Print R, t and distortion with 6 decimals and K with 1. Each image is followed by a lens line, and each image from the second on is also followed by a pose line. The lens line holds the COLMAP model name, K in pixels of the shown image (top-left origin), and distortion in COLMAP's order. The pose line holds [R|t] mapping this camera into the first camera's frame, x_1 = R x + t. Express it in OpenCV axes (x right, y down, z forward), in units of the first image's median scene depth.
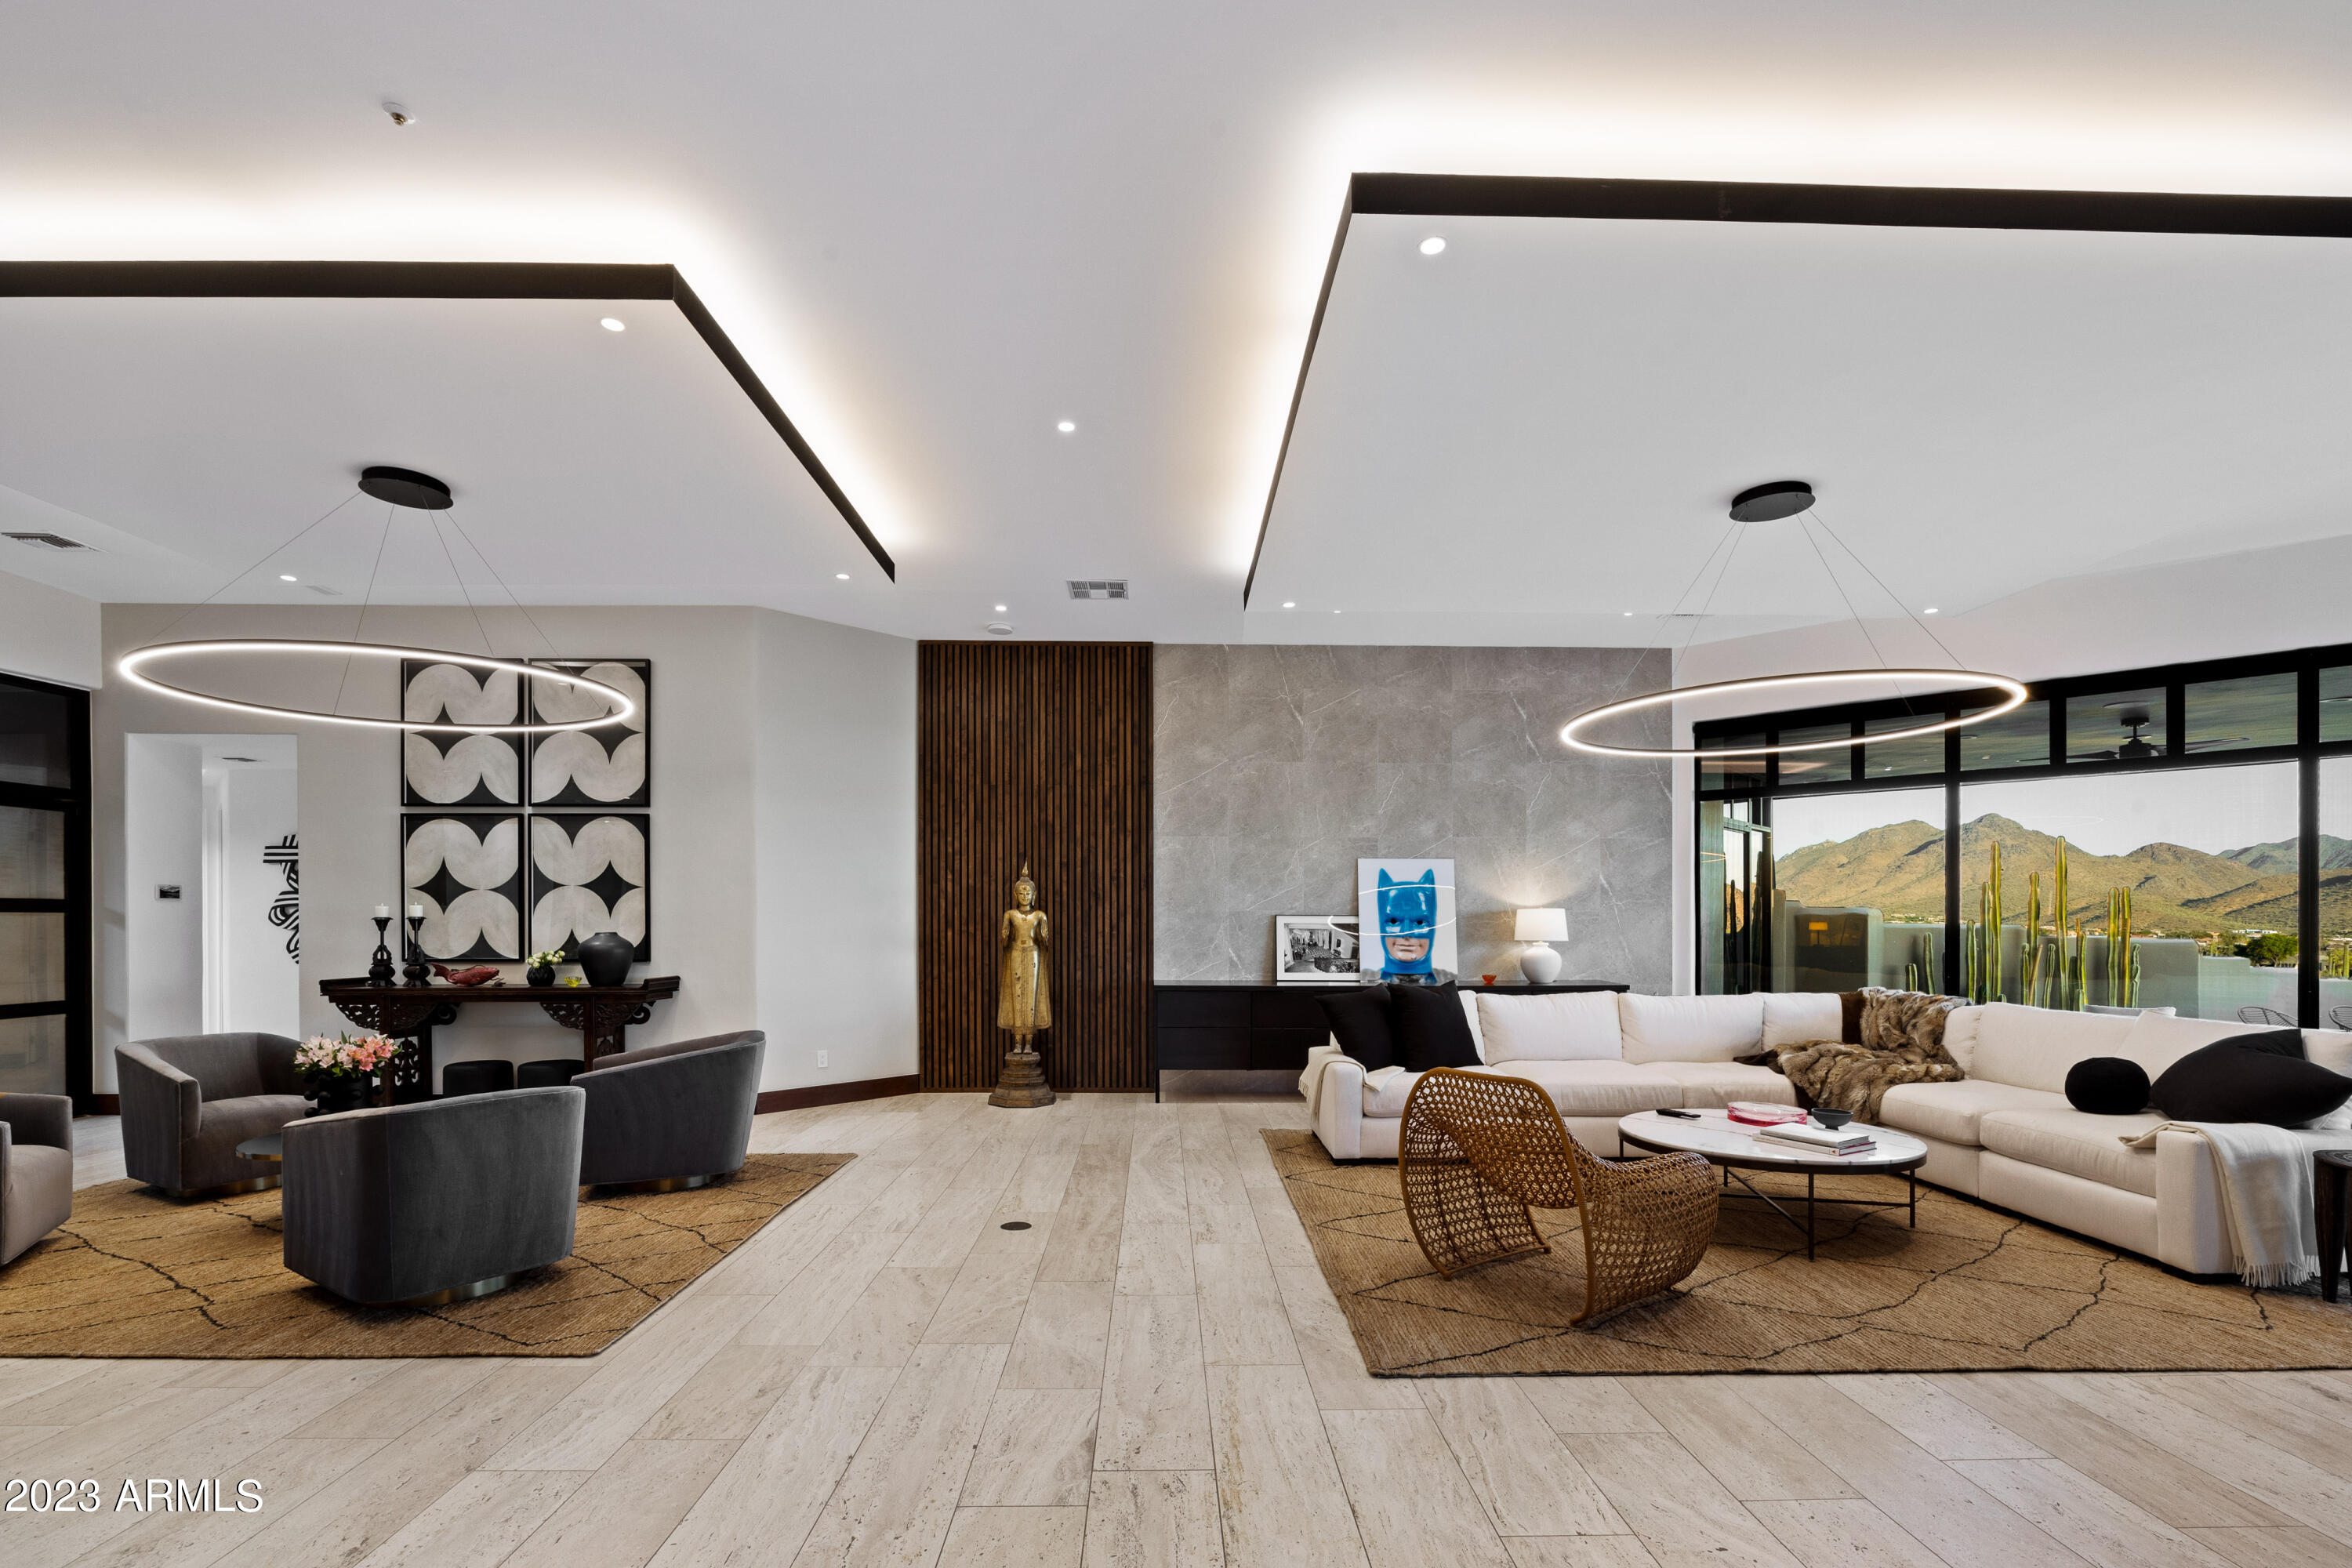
lens RADIAL K [[1037.2, 0, 1159.2], [0, 1037.2, 917.5], [0, 0, 1]] dist [-0.017021, 0.005124]
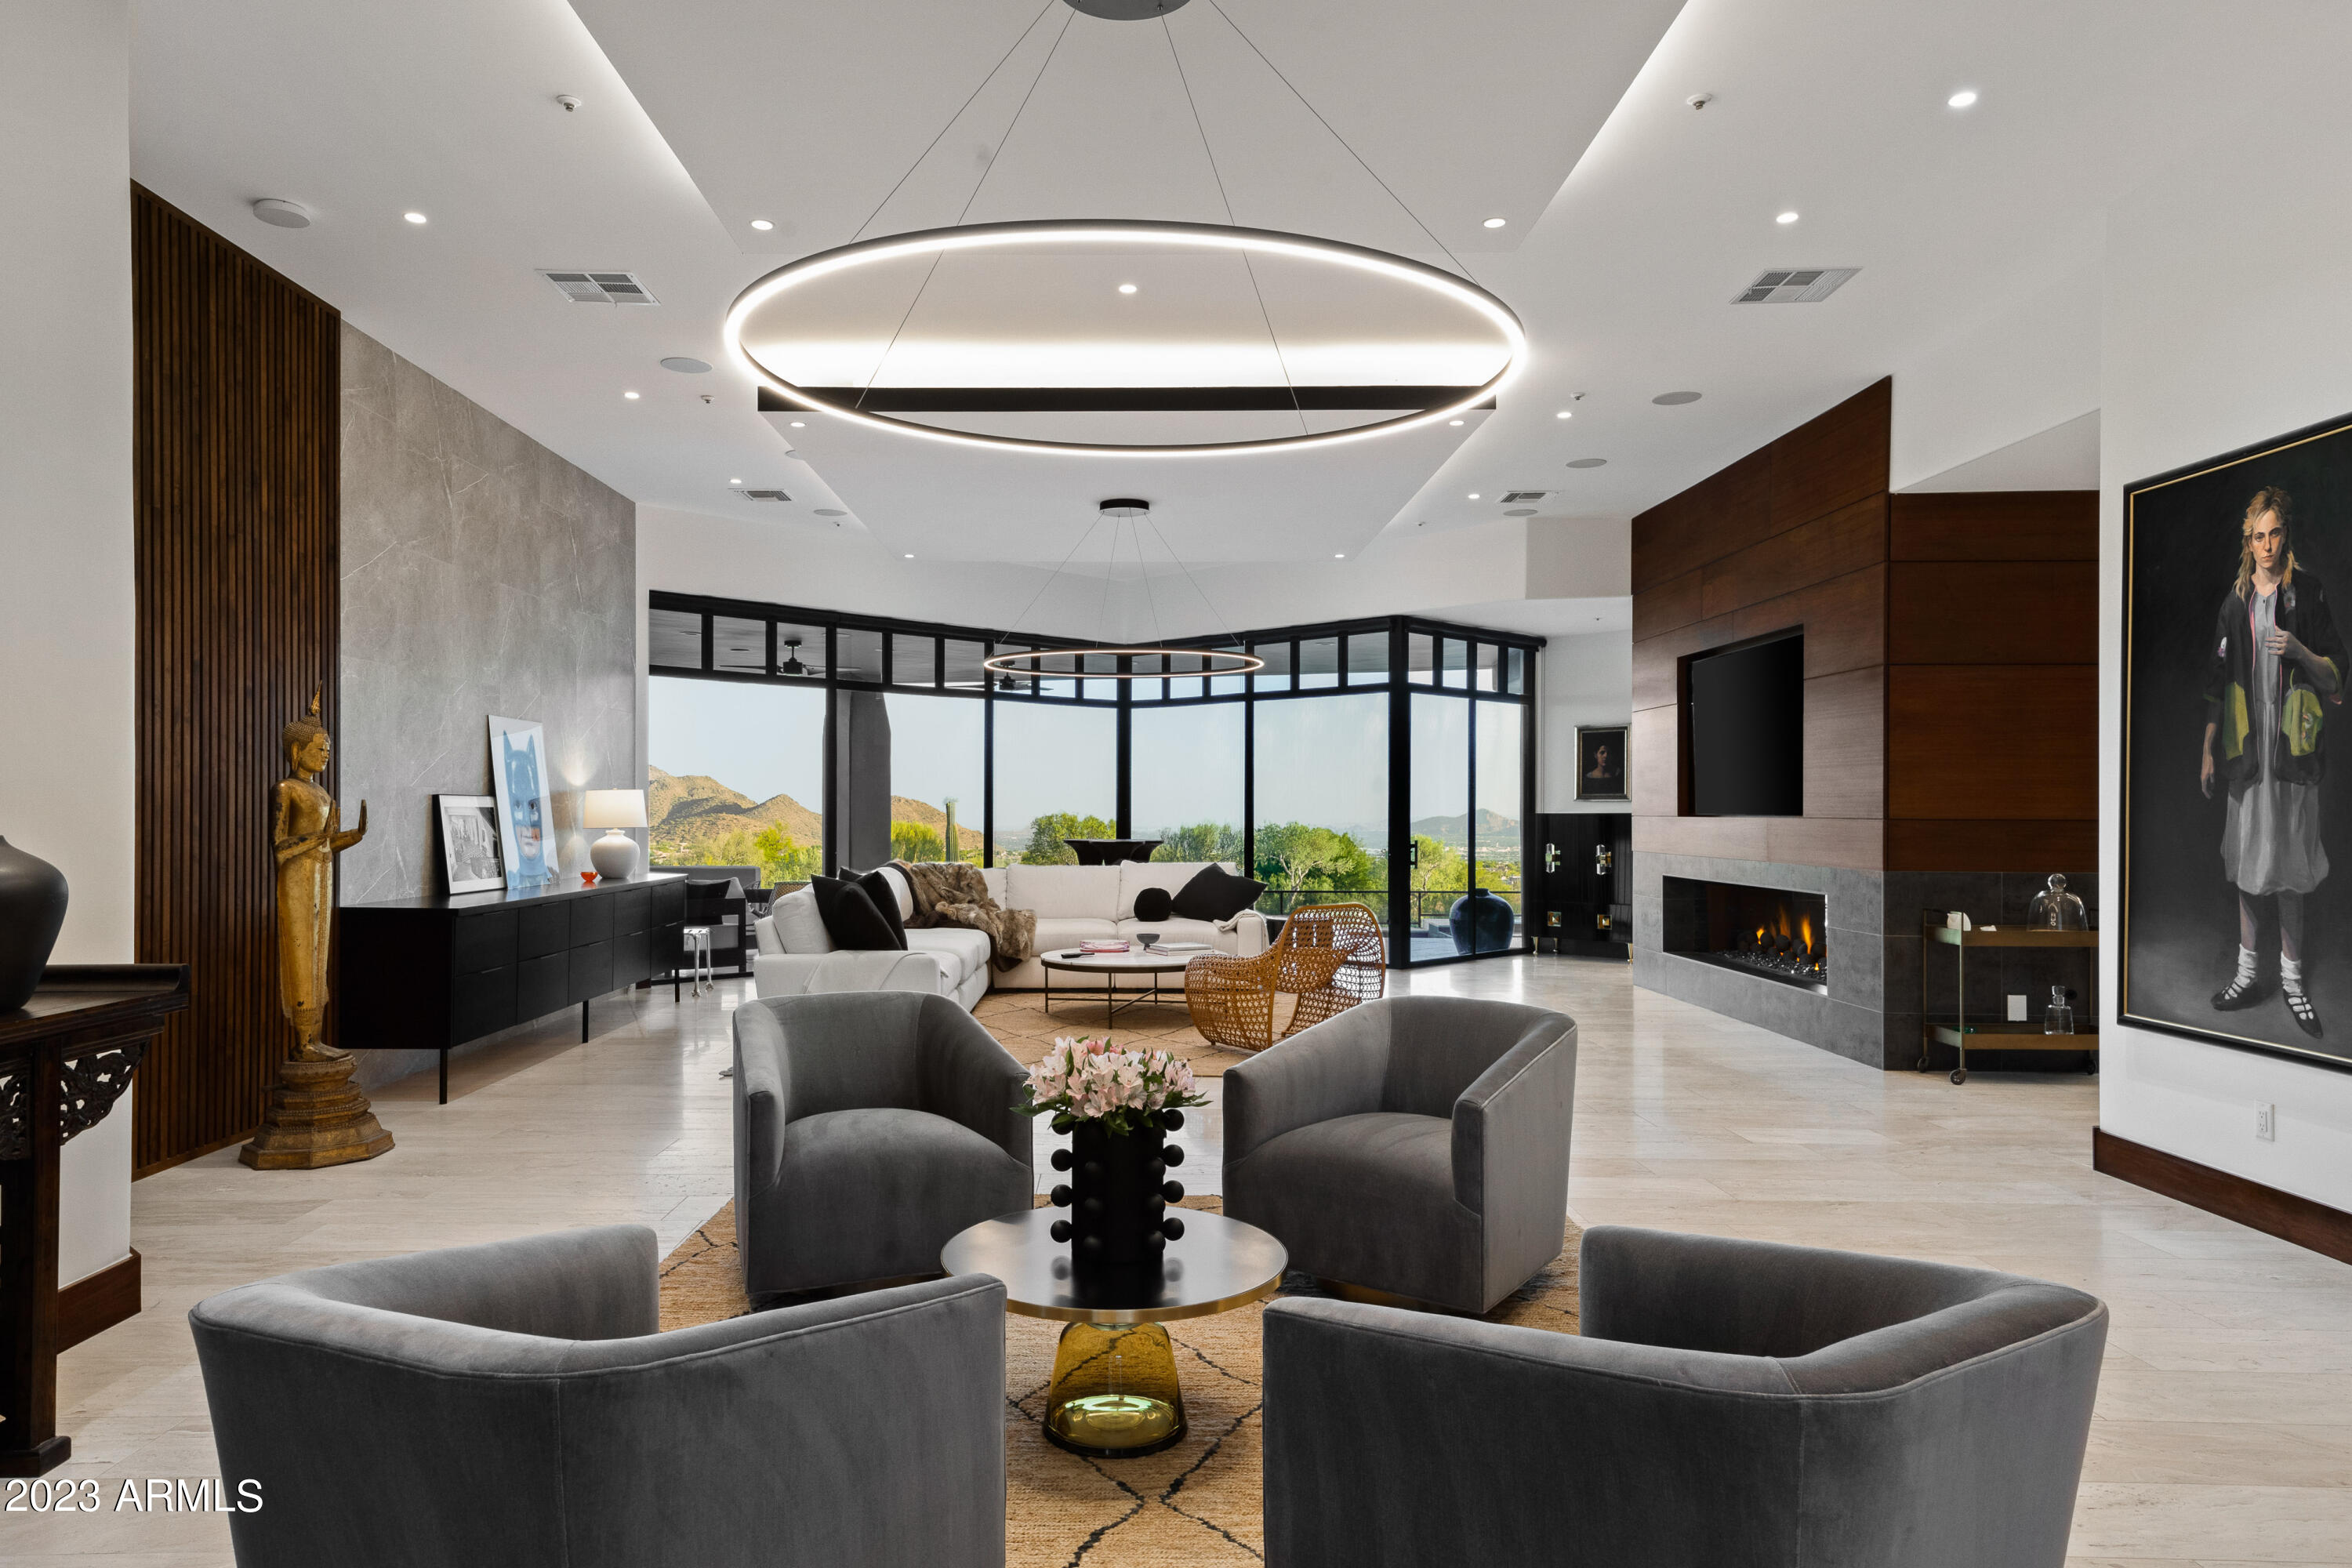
lens RADIAL K [[1515.8, 0, 1156.3], [0, 1515.8, 815.5], [0, 0, 1]] dist [0.040608, 0.000199]
pose [[-0.011830, -0.005354, 0.999916, -0.890509], [-0.004569, 0.999976, 0.005300, 0.003677], [-0.999920, -0.004506, -0.011854, 0.587832]]
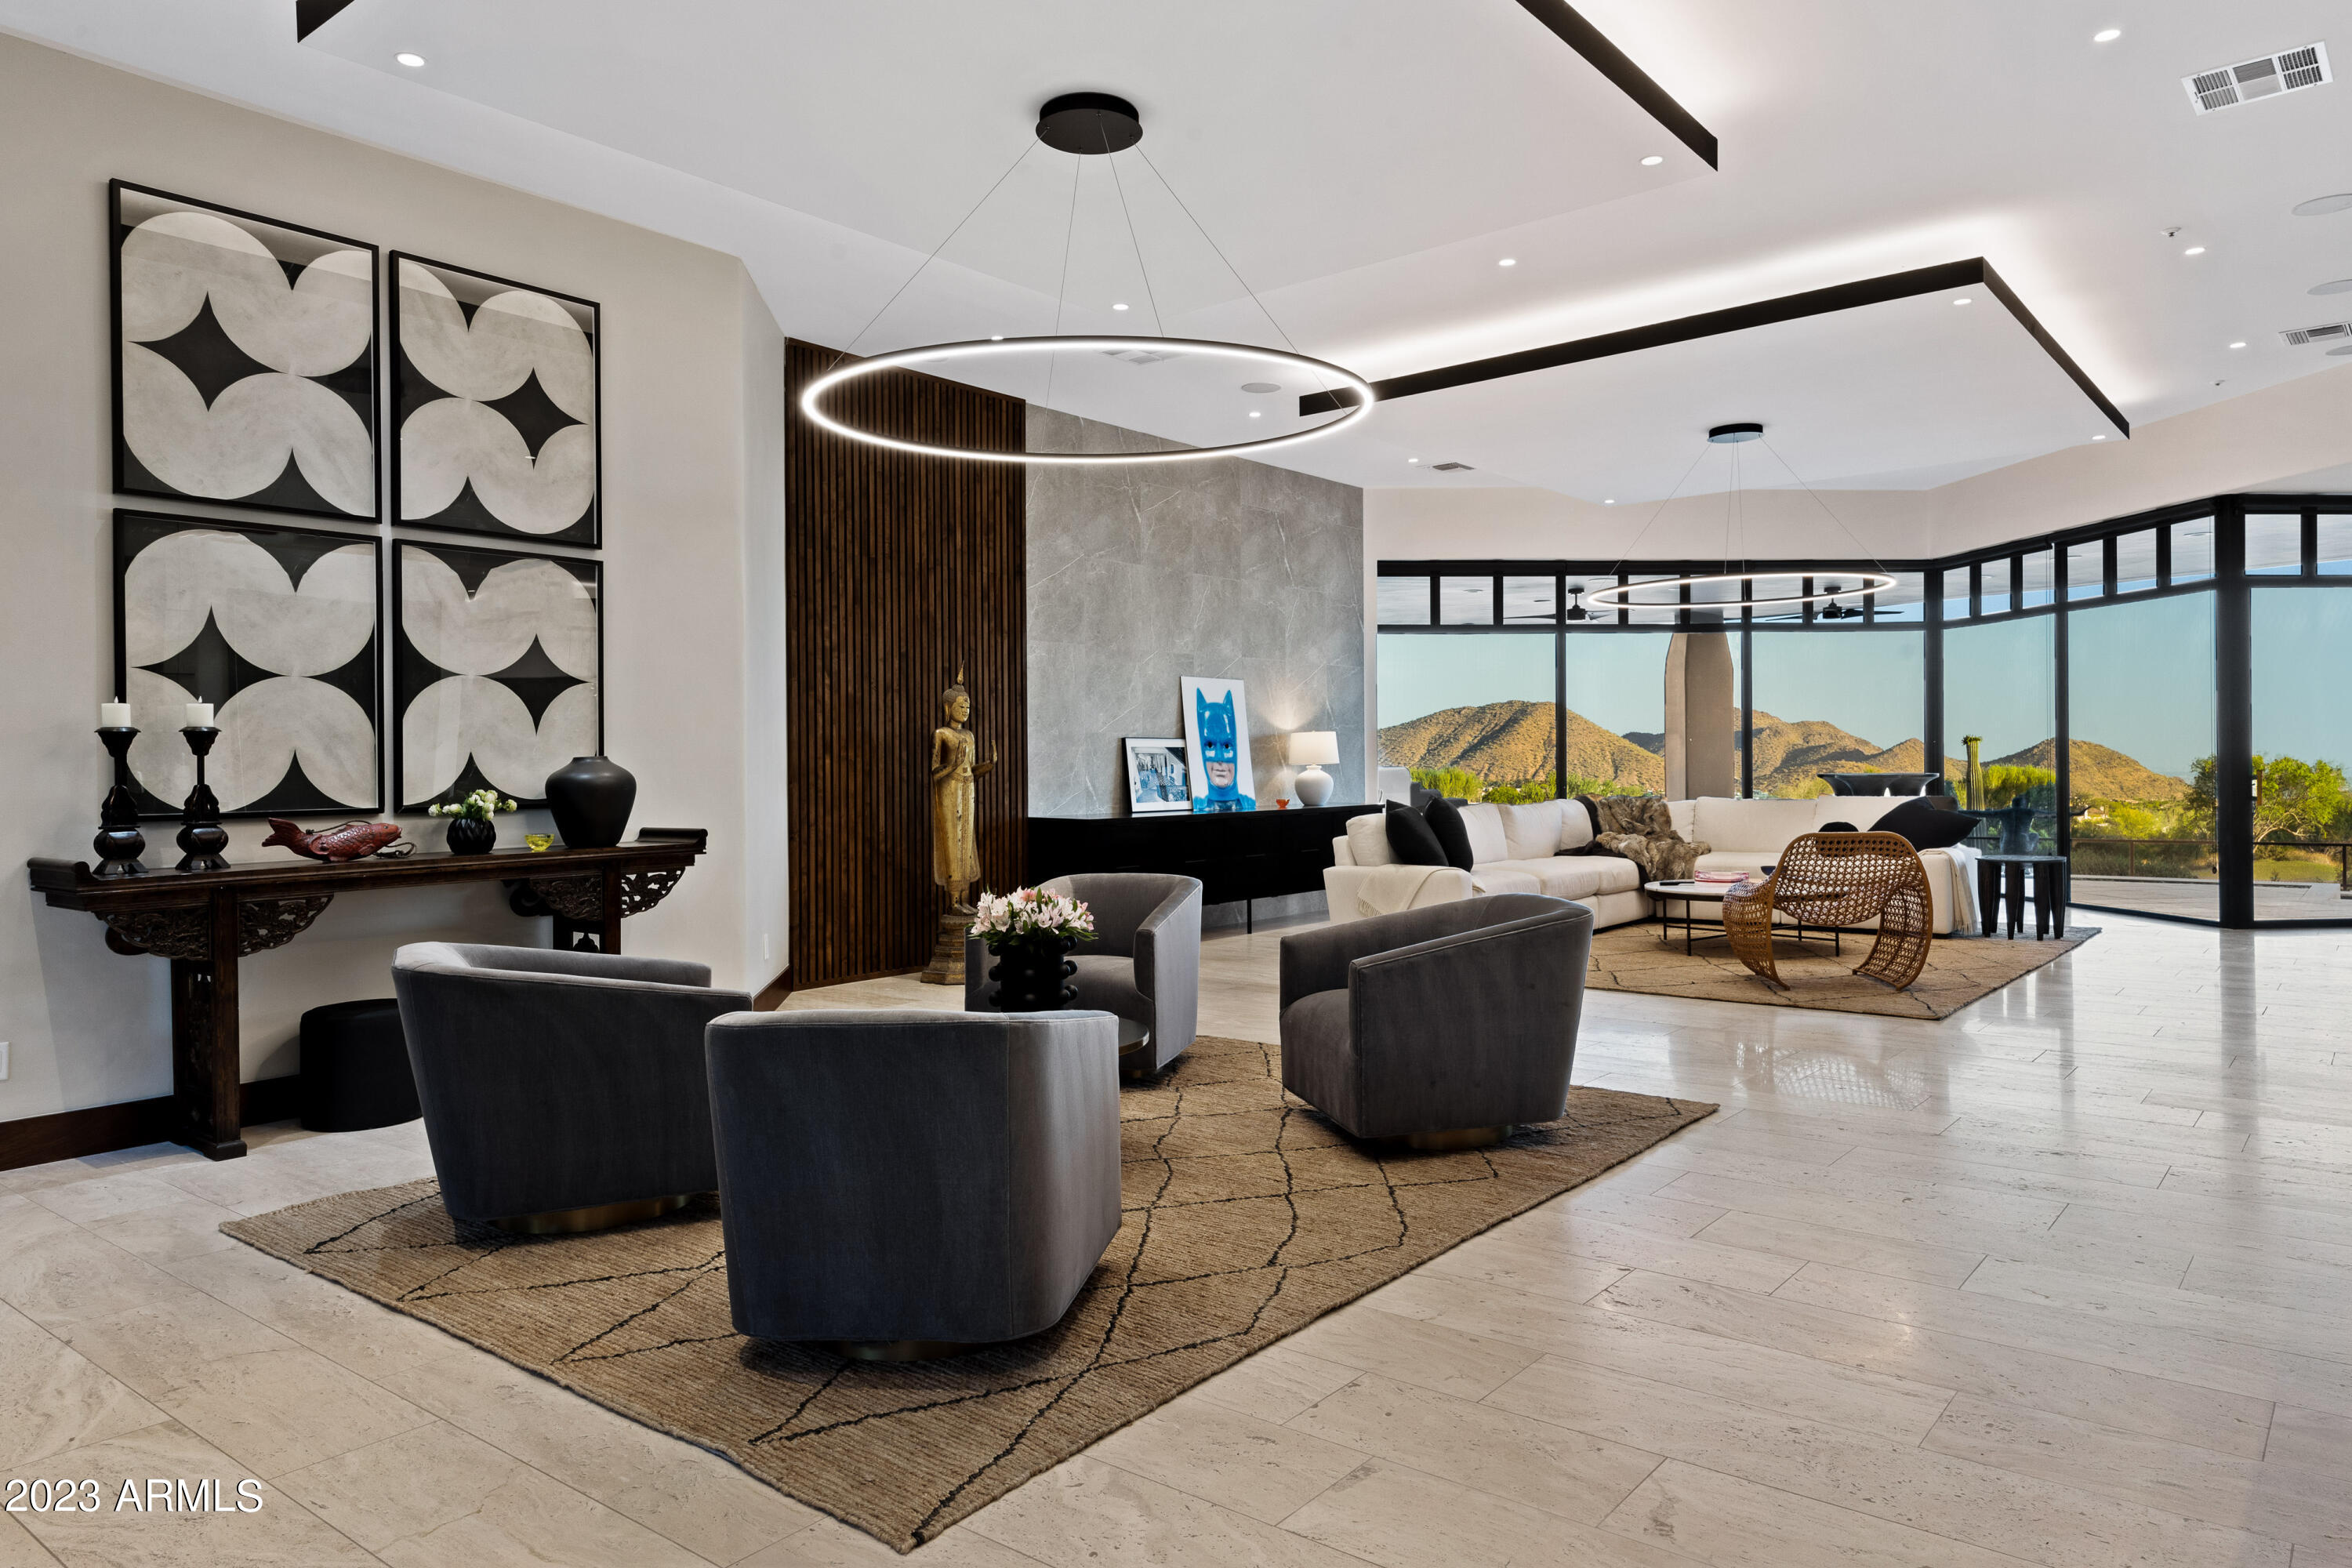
lens RADIAL K [[1515.8, 0, 1137.3], [0, 1515.8, 778.1], [0, 0, 1]] dist [0.040608, 0.000199]
pose [[0.648534, -0.015503, 0.761028, -0.894813], [0.008705, 0.999878, 0.012951, 0.016069], [-0.761136, -0.001774, 0.648590, 0.169801]]
